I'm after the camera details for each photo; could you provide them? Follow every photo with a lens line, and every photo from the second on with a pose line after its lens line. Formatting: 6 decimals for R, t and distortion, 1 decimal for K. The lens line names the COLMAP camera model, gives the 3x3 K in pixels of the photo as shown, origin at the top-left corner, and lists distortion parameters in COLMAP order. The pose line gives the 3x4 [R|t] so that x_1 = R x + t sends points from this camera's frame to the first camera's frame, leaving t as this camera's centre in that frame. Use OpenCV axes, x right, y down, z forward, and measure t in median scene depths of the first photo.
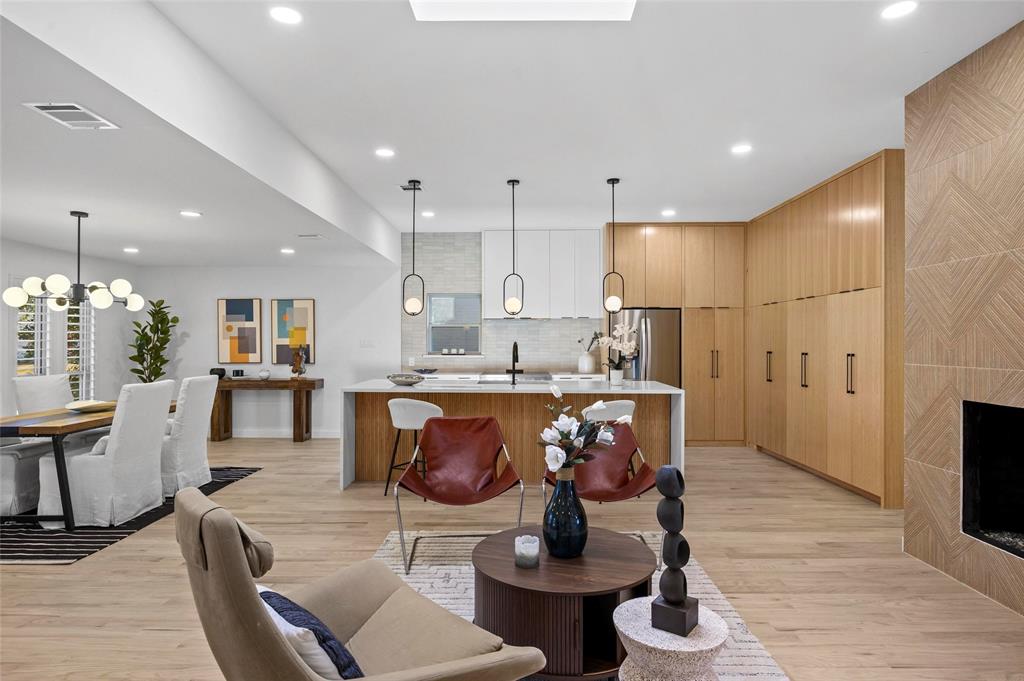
lens RADIAL K [[570.6, 0, 514.2], [0, 570.6, 341.2], [0, 0, 1]] dist [0.003018, 0.000131]
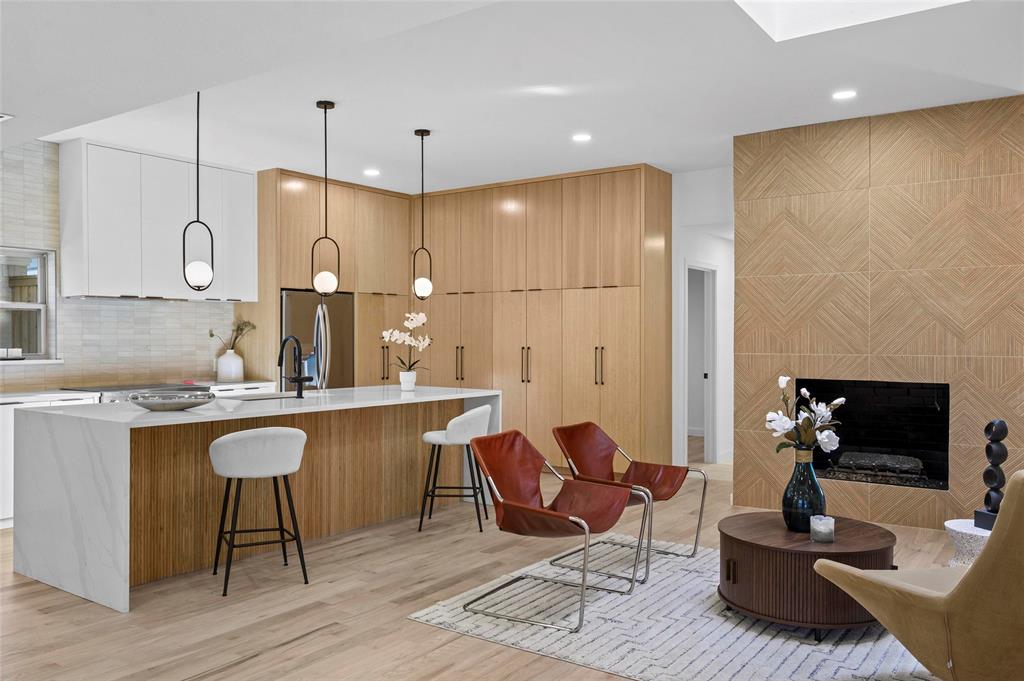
lens RADIAL K [[792.8, 0, 514.9], [0, 792.8, 342.2], [0, 0, 1]] dist [-0.007775, -0.003628]
pose [[0.587702, -0.007664, 0.809041, -0.836754], [-0.000357, 0.999953, 0.009732, -0.000962], [-0.809077, -0.006008, 0.587672, 0.323286]]
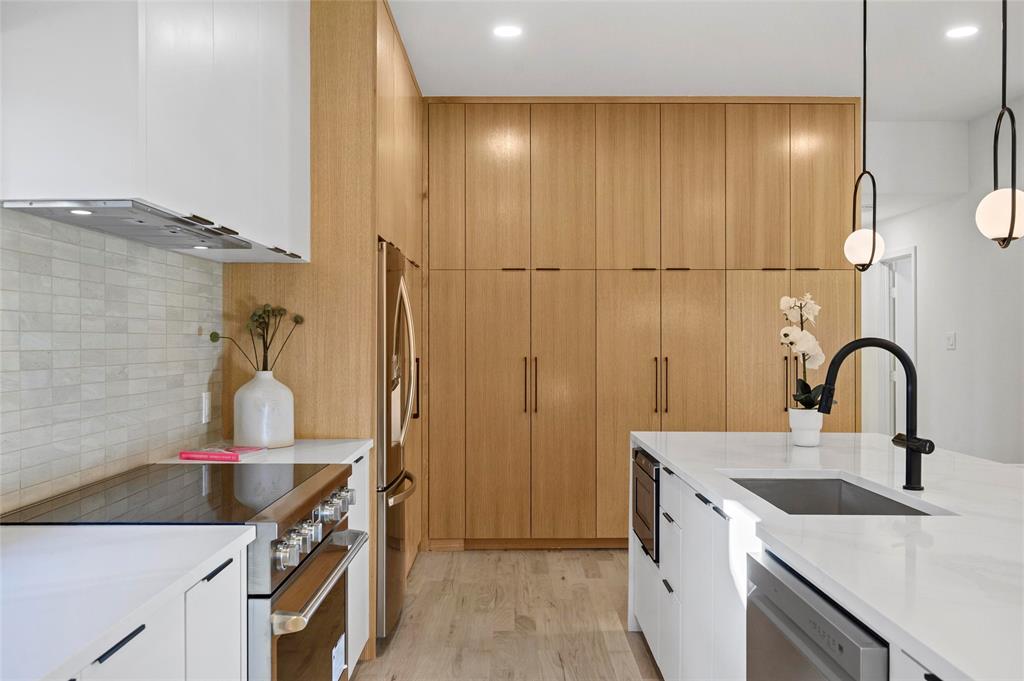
lens RADIAL K [[866.2, 0, 511.6], [0, 866.2, 339.0], [0, 0, 1]] dist [-0.011544, -0.003462]
pose [[-0.020243, 0.001331, 0.999794, -0.600788], [-0.003516, 0.999993, -0.001403, 0.002959], [-0.999789, -0.003543, -0.020238, 1.670582]]
